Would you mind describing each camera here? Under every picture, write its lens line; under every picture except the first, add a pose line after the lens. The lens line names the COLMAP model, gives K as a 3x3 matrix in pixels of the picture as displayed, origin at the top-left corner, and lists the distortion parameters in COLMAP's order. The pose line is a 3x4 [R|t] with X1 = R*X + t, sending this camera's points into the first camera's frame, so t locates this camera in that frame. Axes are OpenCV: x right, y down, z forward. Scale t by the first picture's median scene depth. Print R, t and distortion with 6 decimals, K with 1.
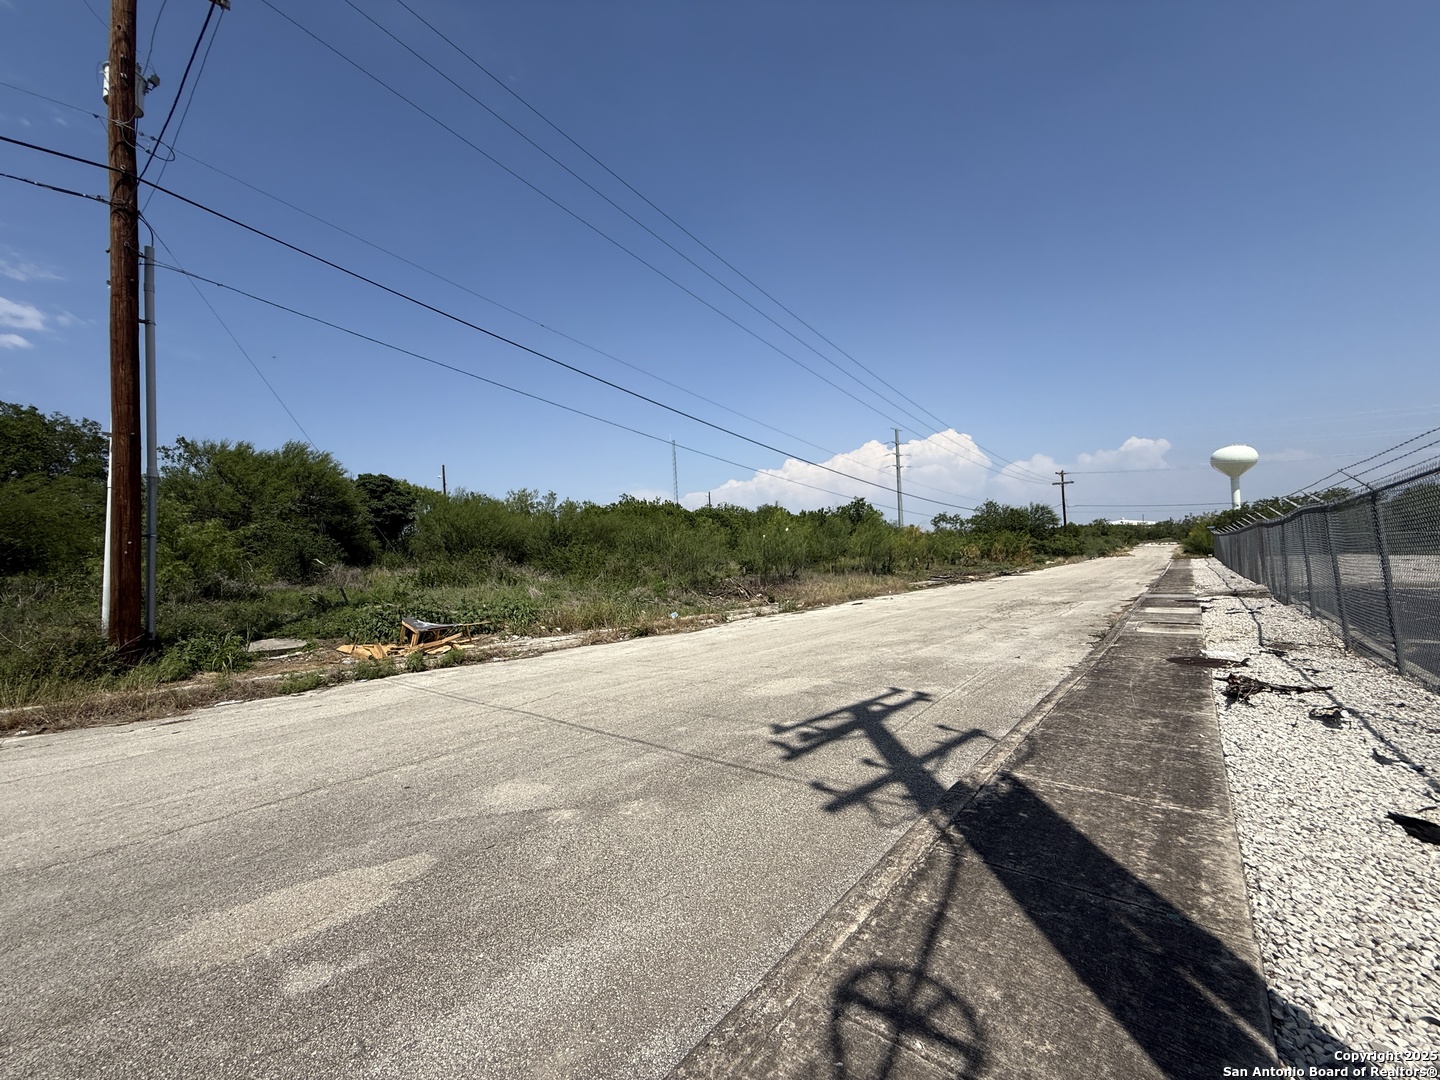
lens RADIAL K [[570.0, 0, 722.9], [0, 570.0, 539.3], [0, 0, 1]] dist [-0.002700, 0.000054]
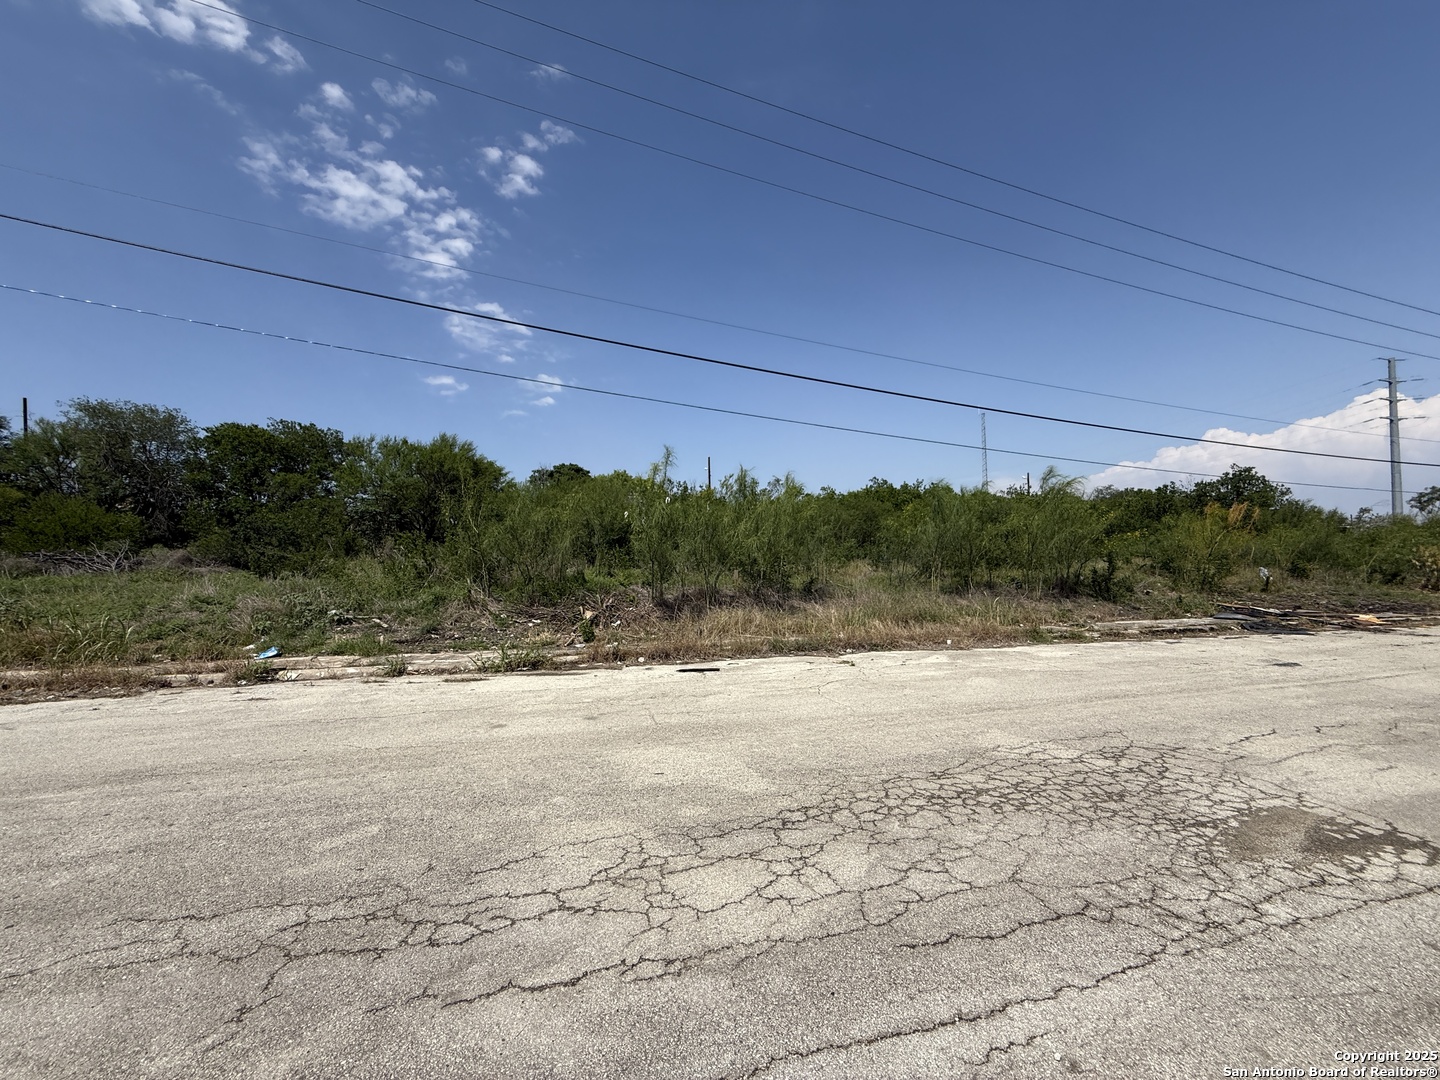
lens RADIAL K [[570.0, 0, 718.0], [0, 570.0, 545.0], [0, 0, 1]] dist [-0.002700, 0.000054]
pose [[0.827118, 0.022329, -0.561584, 0.120477], [-0.010150, 0.999641, 0.024798, 0.002764], [0.561936, -0.014811, 0.827048, 0.167827]]
